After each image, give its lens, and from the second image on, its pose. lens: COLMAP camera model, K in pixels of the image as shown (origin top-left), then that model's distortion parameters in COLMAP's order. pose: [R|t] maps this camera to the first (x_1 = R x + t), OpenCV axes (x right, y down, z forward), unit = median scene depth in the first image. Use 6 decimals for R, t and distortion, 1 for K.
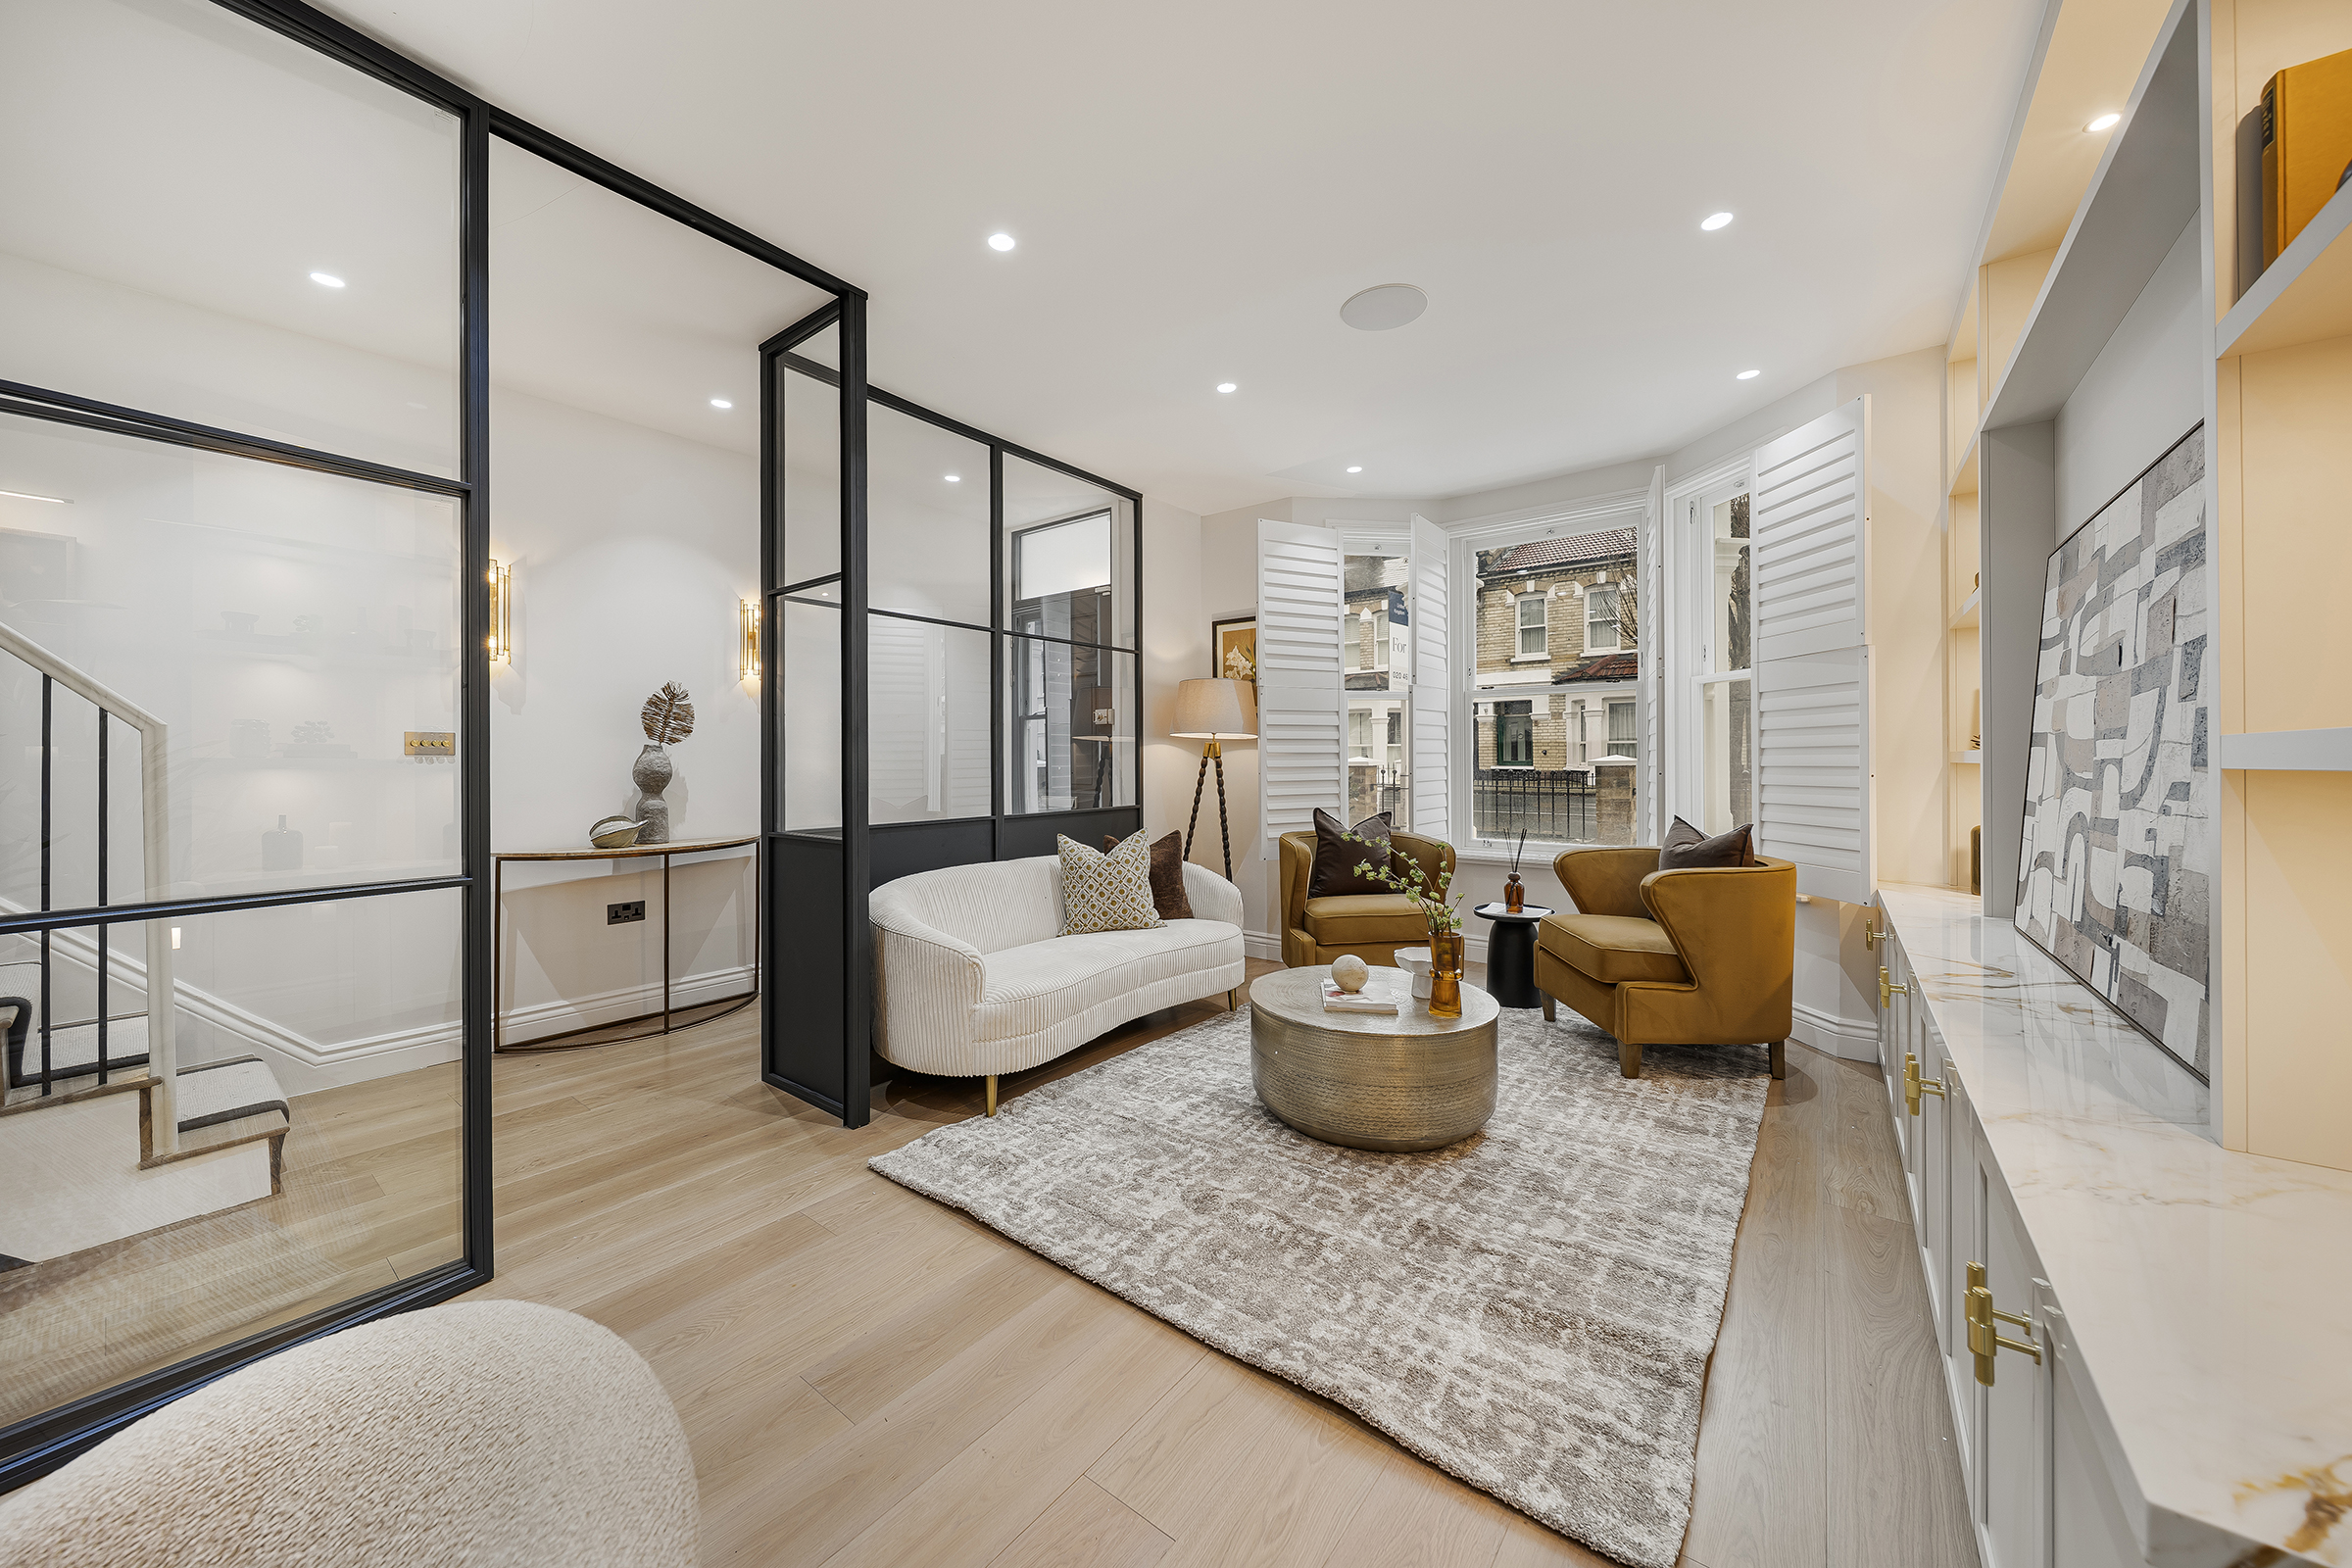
lens RADIAL K [[839.3, 0, 1159.9], [0, 839.3, 761.9], [0, 0, 1]] dist [0.000575, -0.000873]
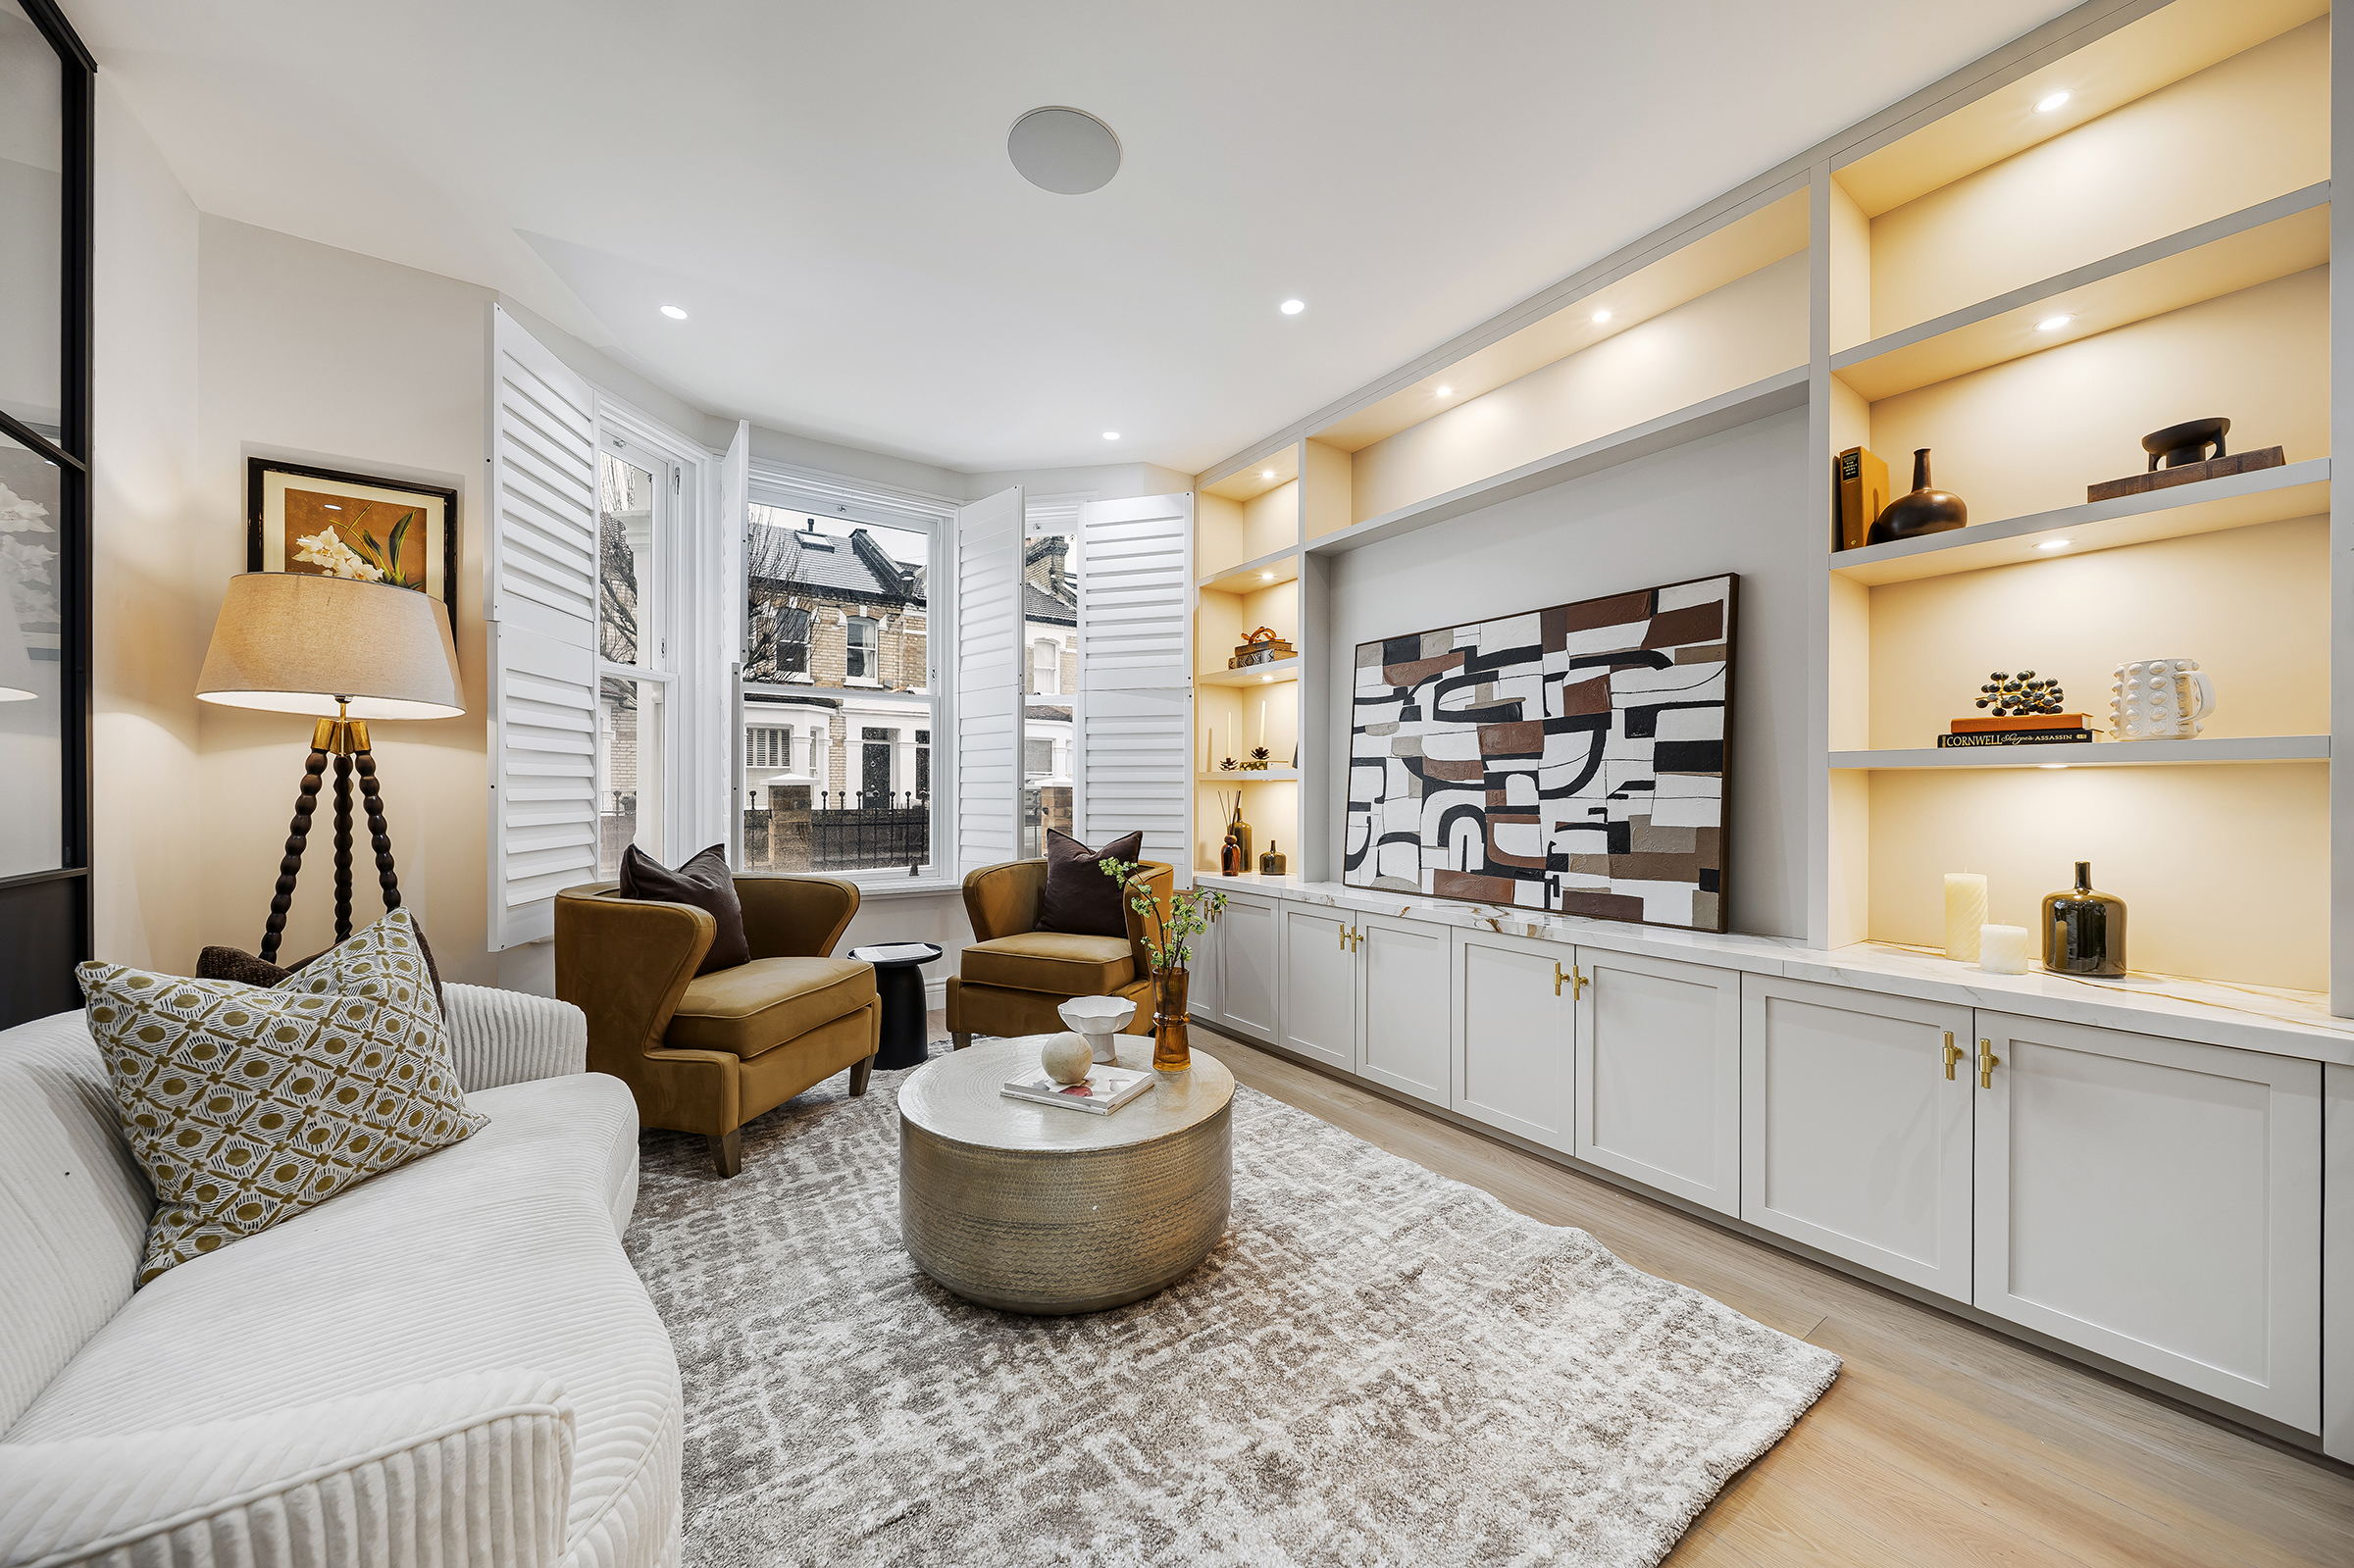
lens RADIAL K [[840.0, 0, 1160.1], [0, 840.0, 794.2], [0, 0, 1]] dist [0.000575, -0.000873]
pose [[0.280404, 0.004244, 0.959873, -0.436560], [-0.003466, 0.999988, -0.003409, 0.030953], [-0.959876, -0.002371, 0.280415, 0.728017]]
